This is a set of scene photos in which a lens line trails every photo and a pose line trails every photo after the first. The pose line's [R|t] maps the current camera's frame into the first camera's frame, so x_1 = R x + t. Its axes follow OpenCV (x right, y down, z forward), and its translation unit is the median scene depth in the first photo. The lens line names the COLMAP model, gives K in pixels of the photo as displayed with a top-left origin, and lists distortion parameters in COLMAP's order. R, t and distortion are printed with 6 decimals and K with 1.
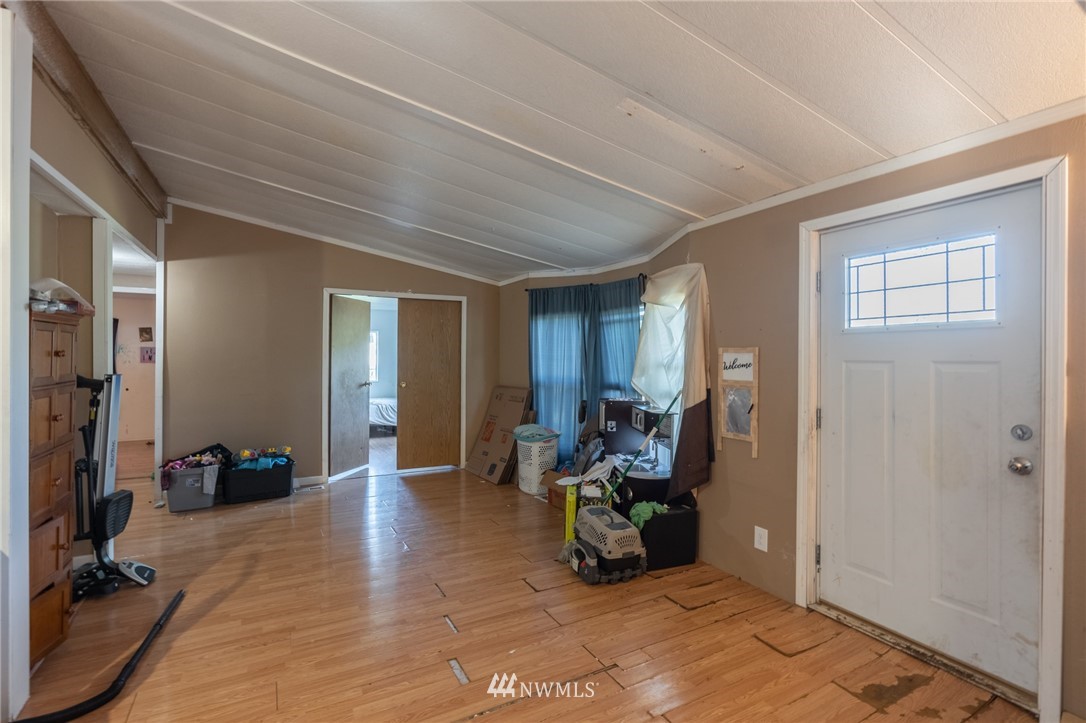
lens RADIAL K [[495.2, 0, 543.1], [0, 495.2, 362.6], [0, 0, 1]] dist [-0.009126, 0.000532]
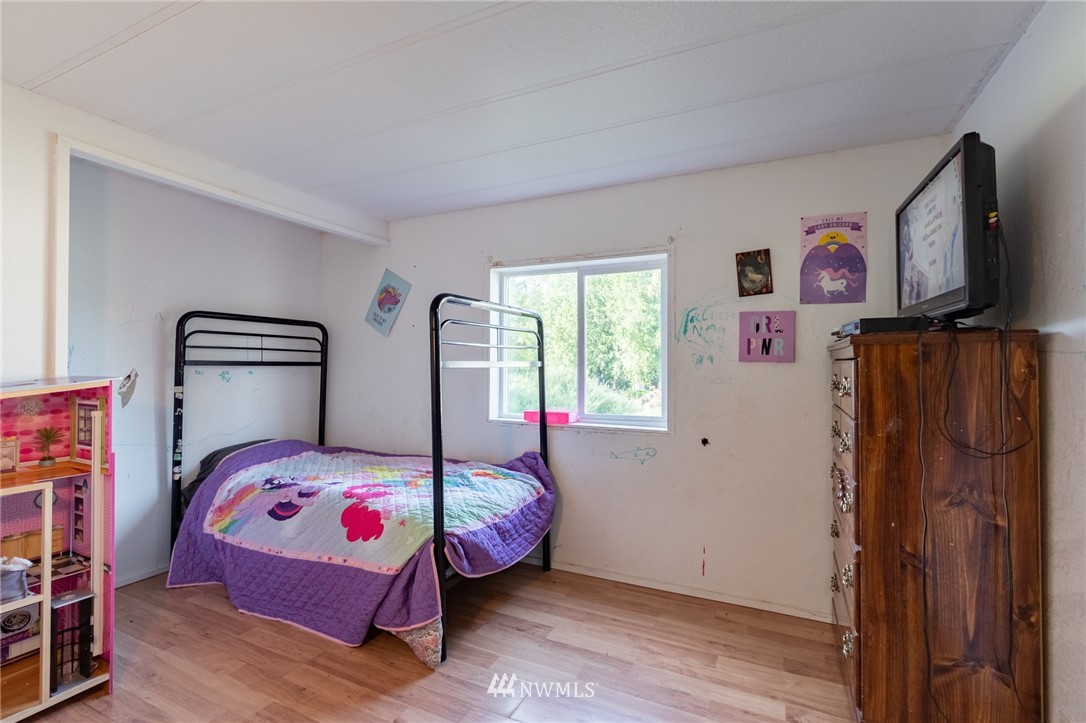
lens RADIAL K [[495.2, 0, 542.3], [0, 495.2, 359.8], [0, 0, 1]] dist [-0.009126, 0.000532]
pose [[0.586317, -0.007587, -0.810046, -0.631909], [0.000426, 0.999959, -0.009057, 0.001883], [0.810081, 0.004965, 0.586297, 0.706391]]
